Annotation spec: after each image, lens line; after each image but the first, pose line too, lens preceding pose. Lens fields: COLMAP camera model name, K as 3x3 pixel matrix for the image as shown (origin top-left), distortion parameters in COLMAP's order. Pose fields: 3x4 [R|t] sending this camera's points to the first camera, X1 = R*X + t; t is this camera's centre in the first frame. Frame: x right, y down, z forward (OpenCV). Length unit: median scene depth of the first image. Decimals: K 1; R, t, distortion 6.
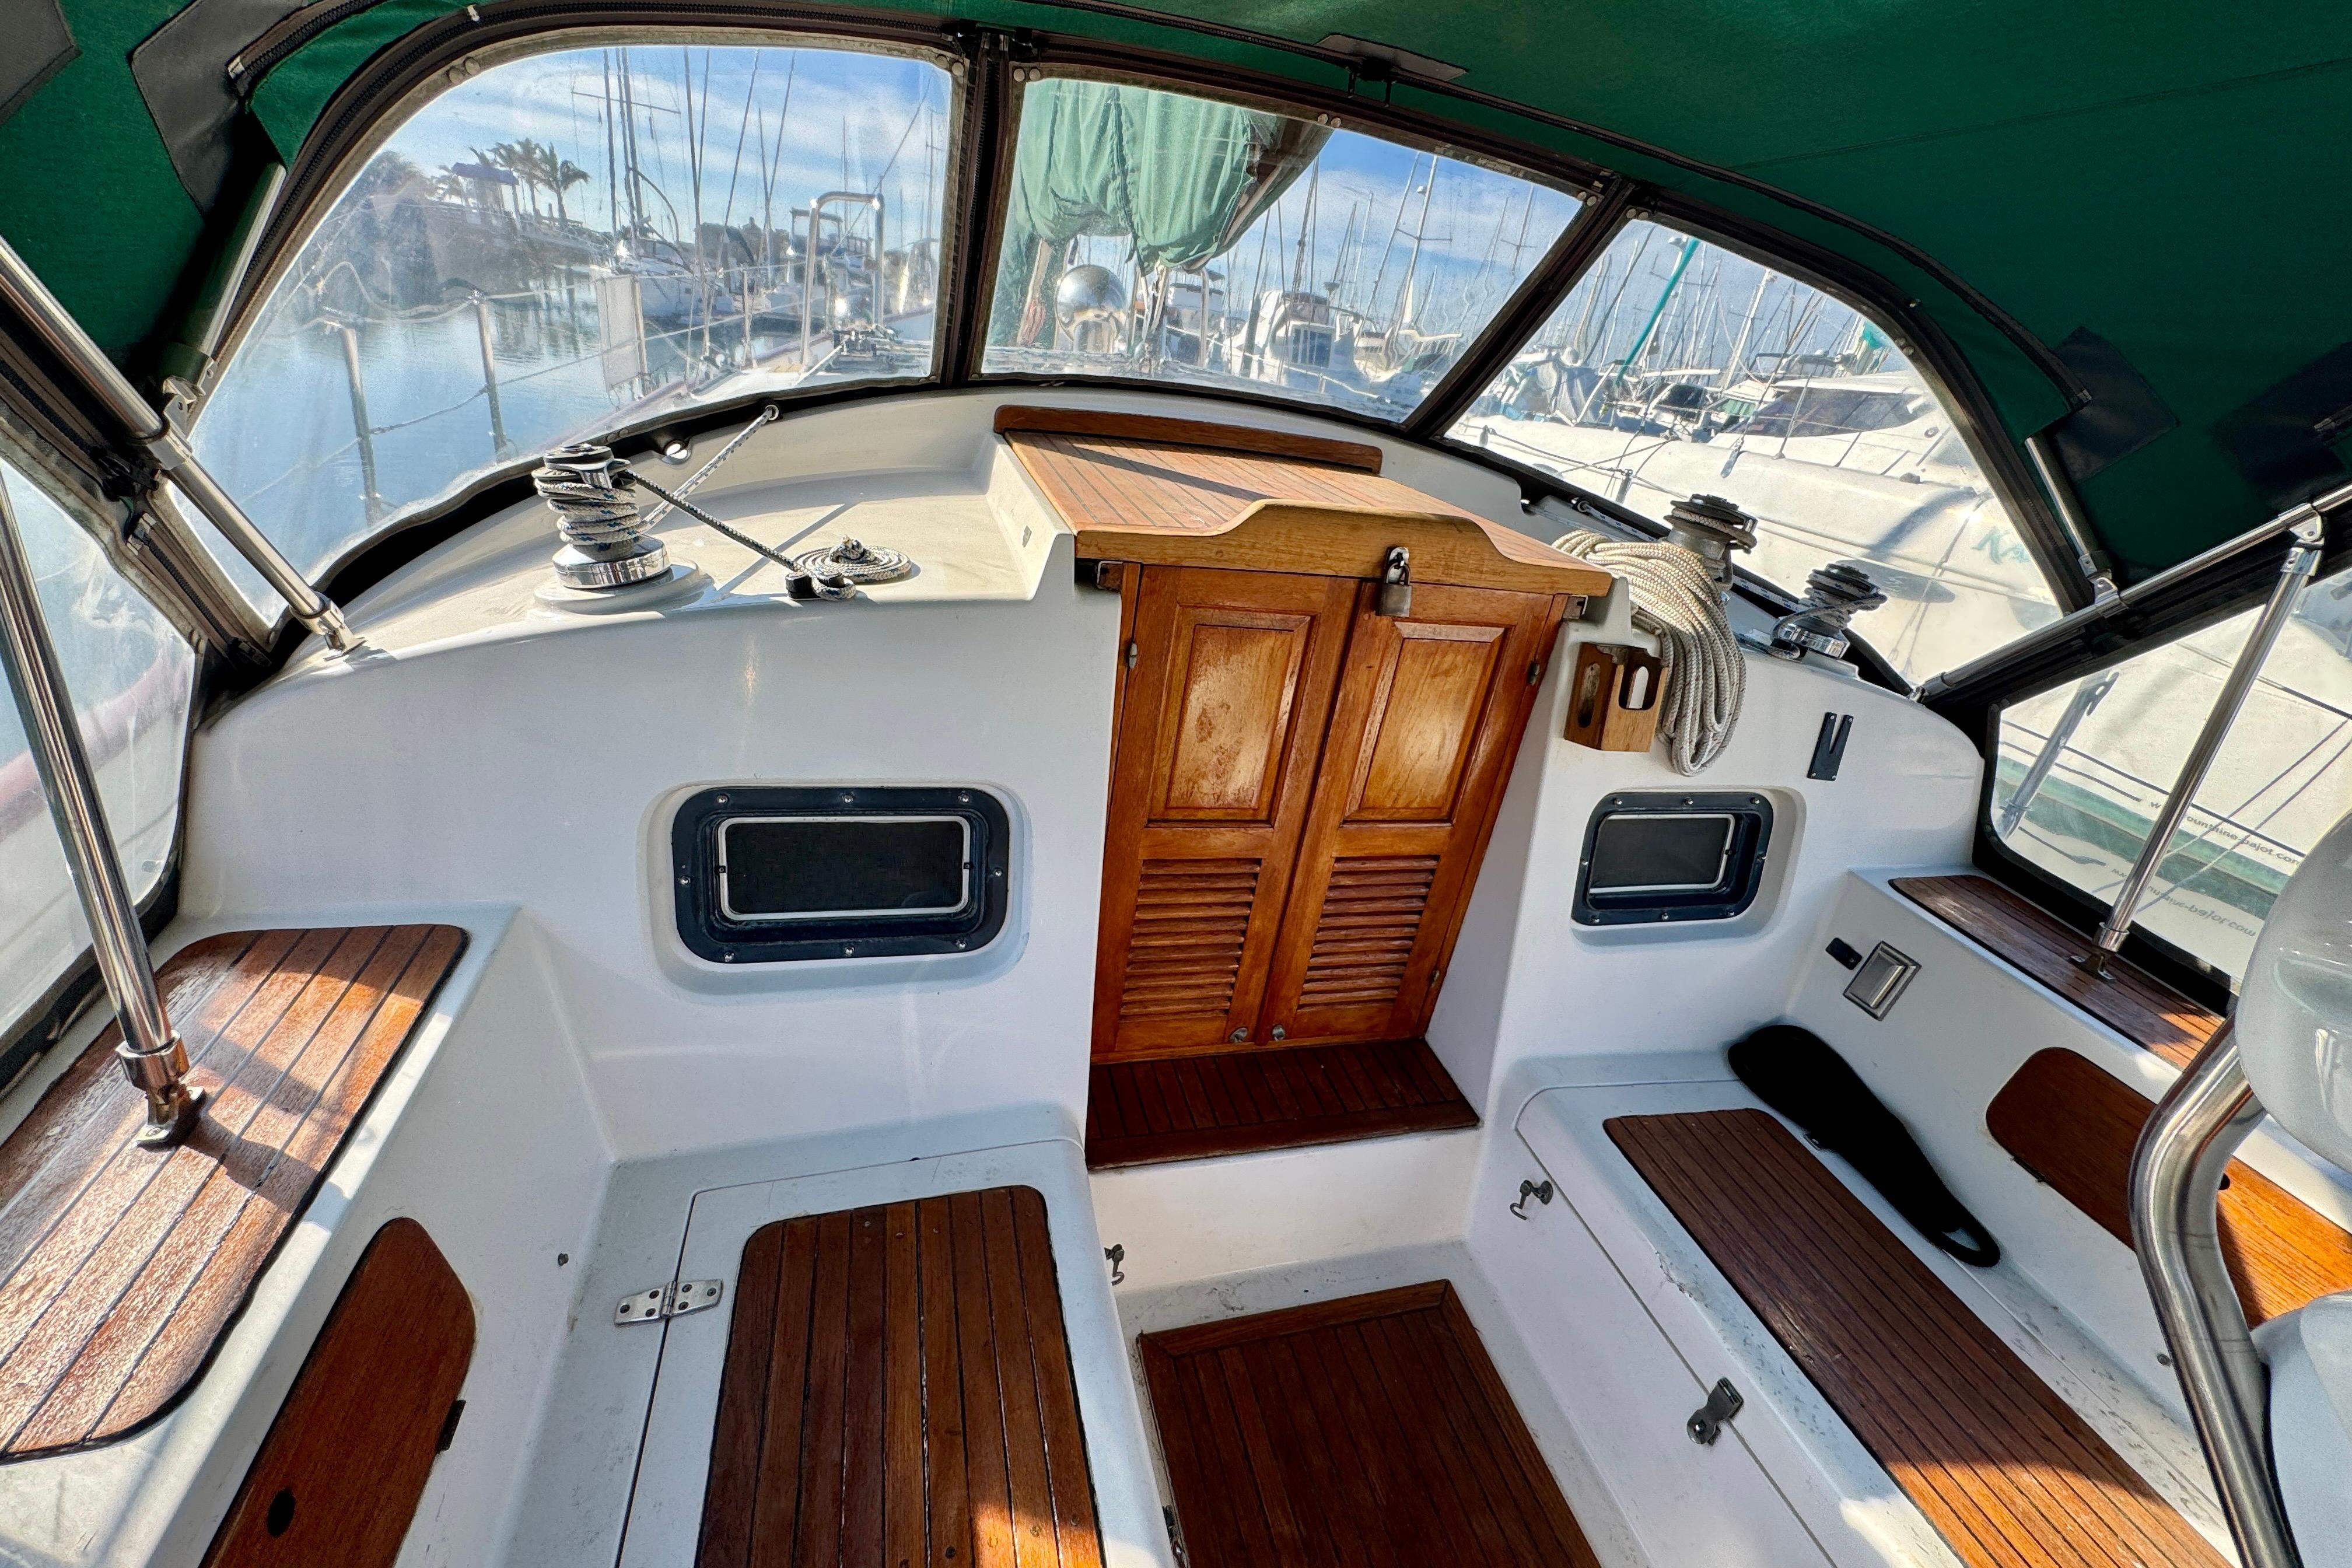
lens RADIAL K [[942.0, 0, 1173.0], [0, 942.0, 782.2], [0, 0, 1]] dist [-0.000541, -0.000240]
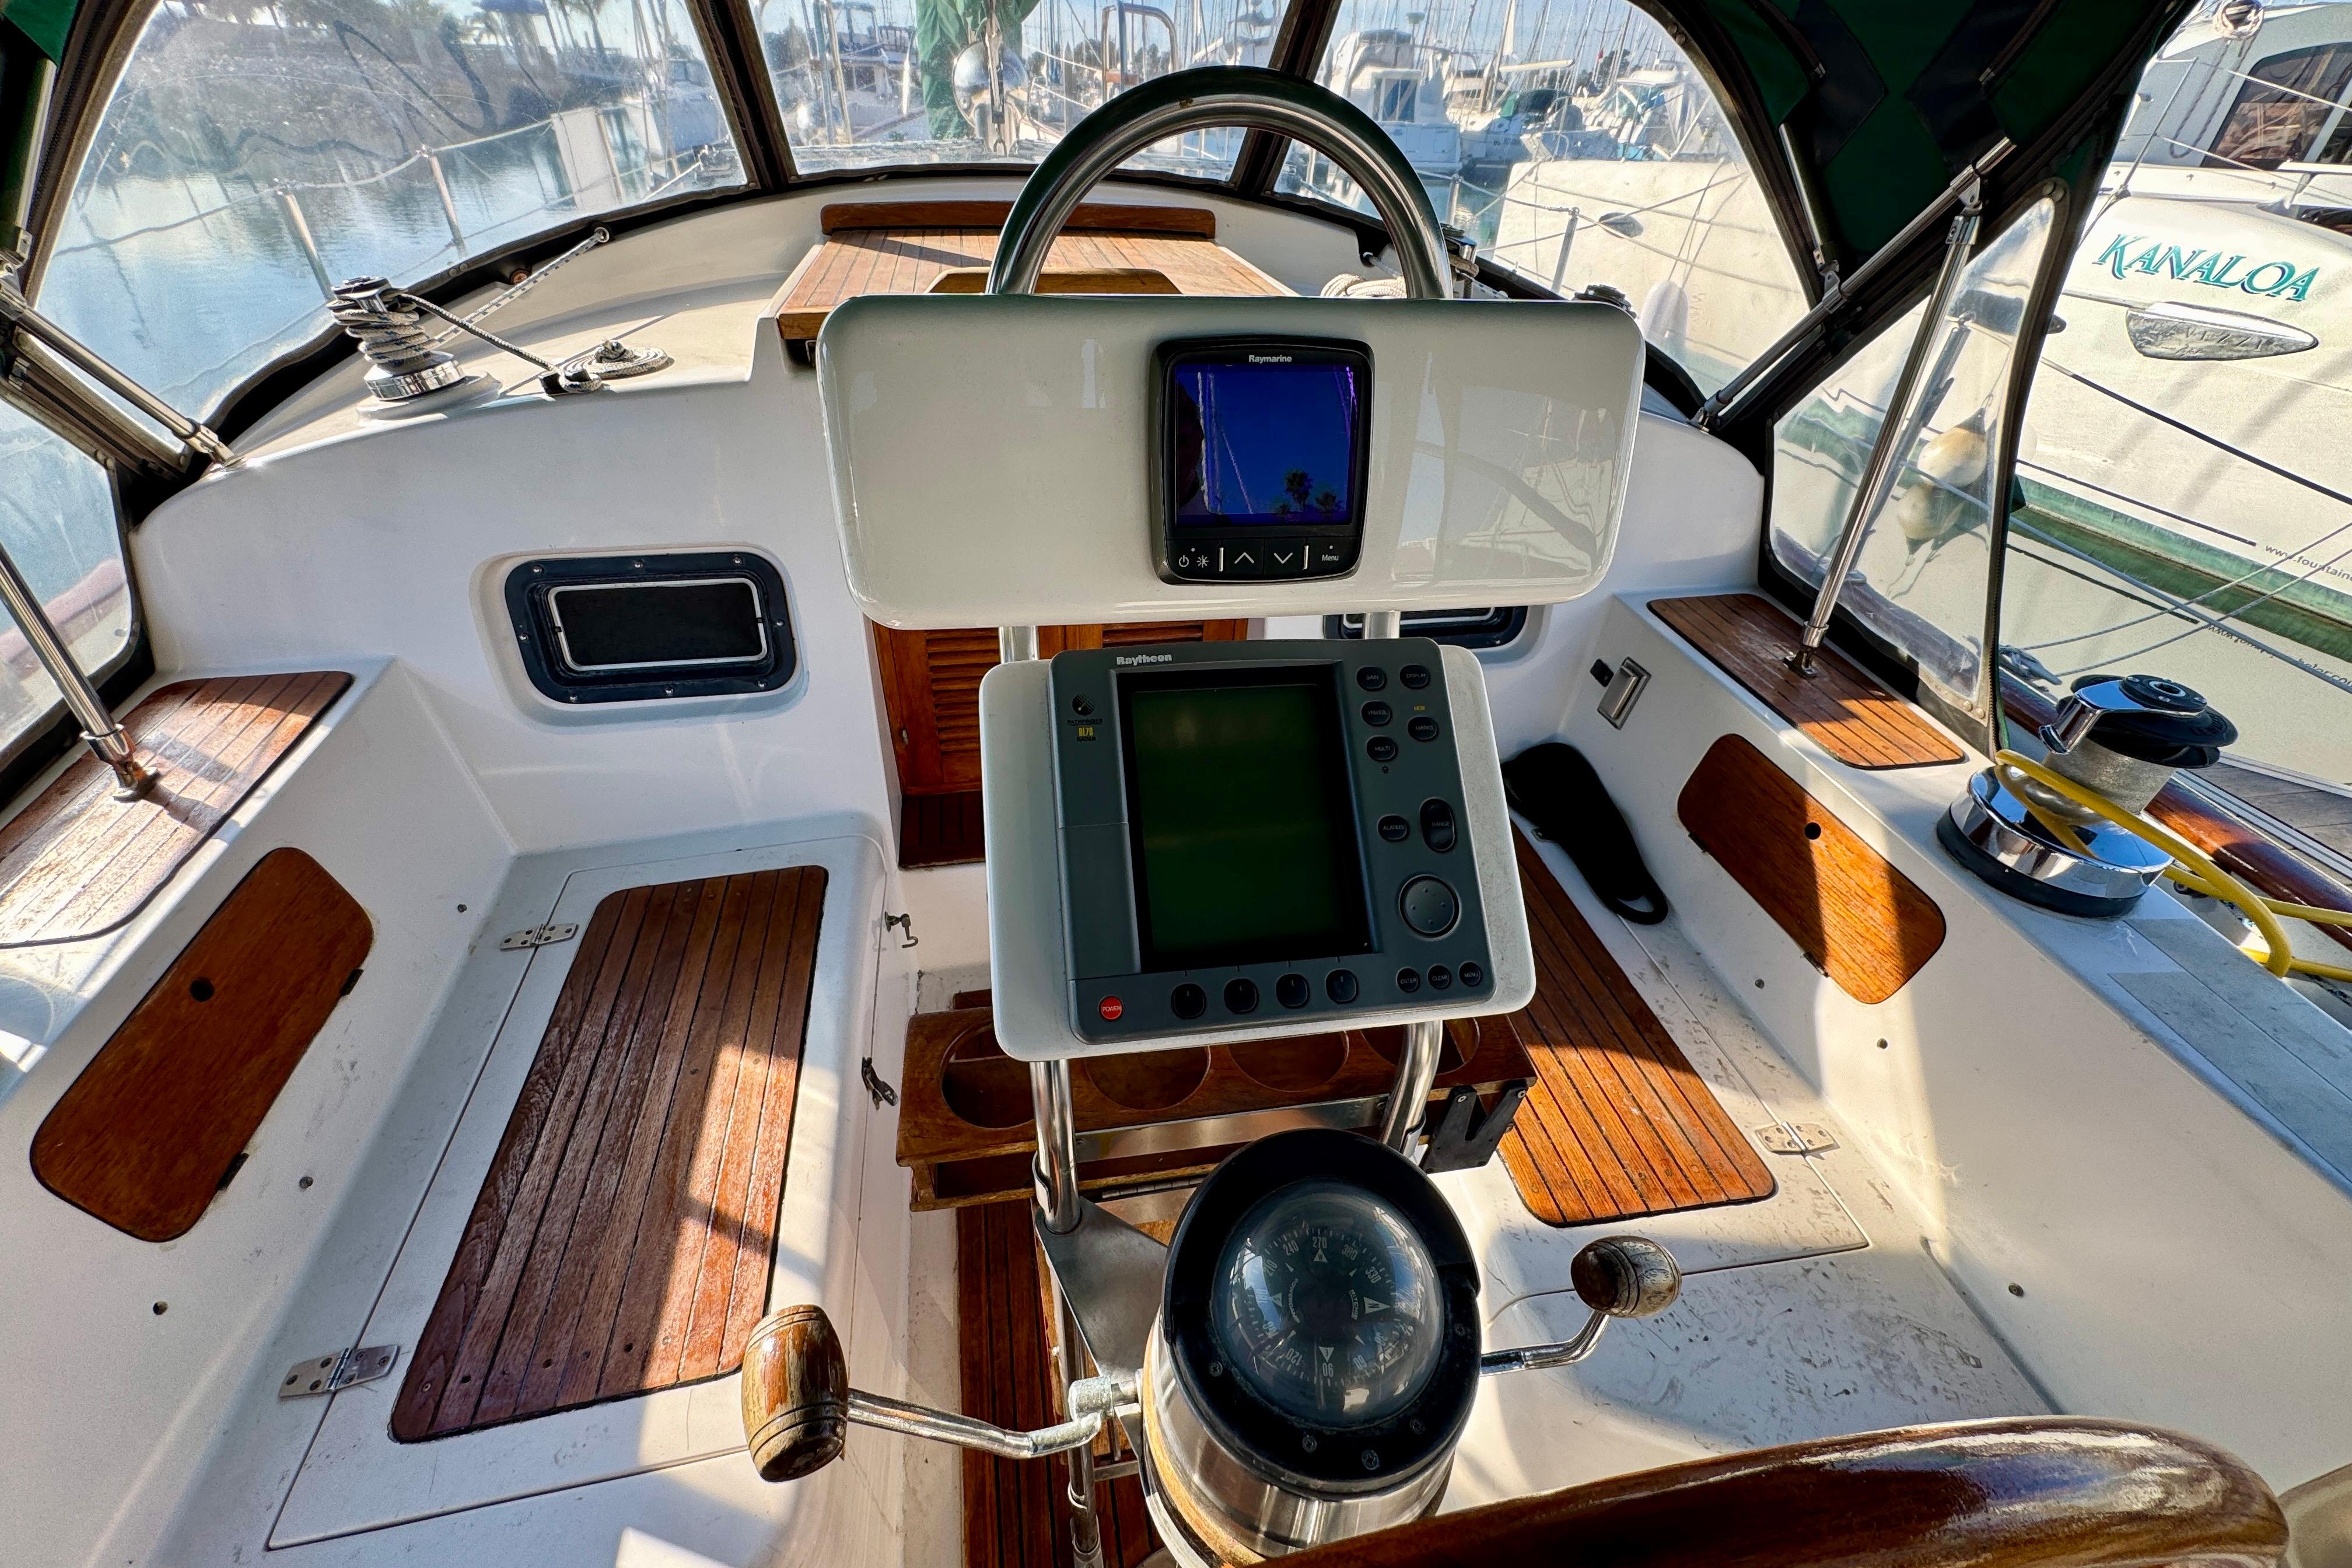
lens RADIAL K [[942.0, 0, 1173.0], [0, 942.0, 782.2], [0, 0, 1]] dist [-0.000541, -0.000240]
pose [[0.992262, -0.038481, -0.118047, 0.492226], [0.058816, 0.982996, 0.173950, 0.126184], [0.109346, -0.179547, 0.977654, -0.183852]]
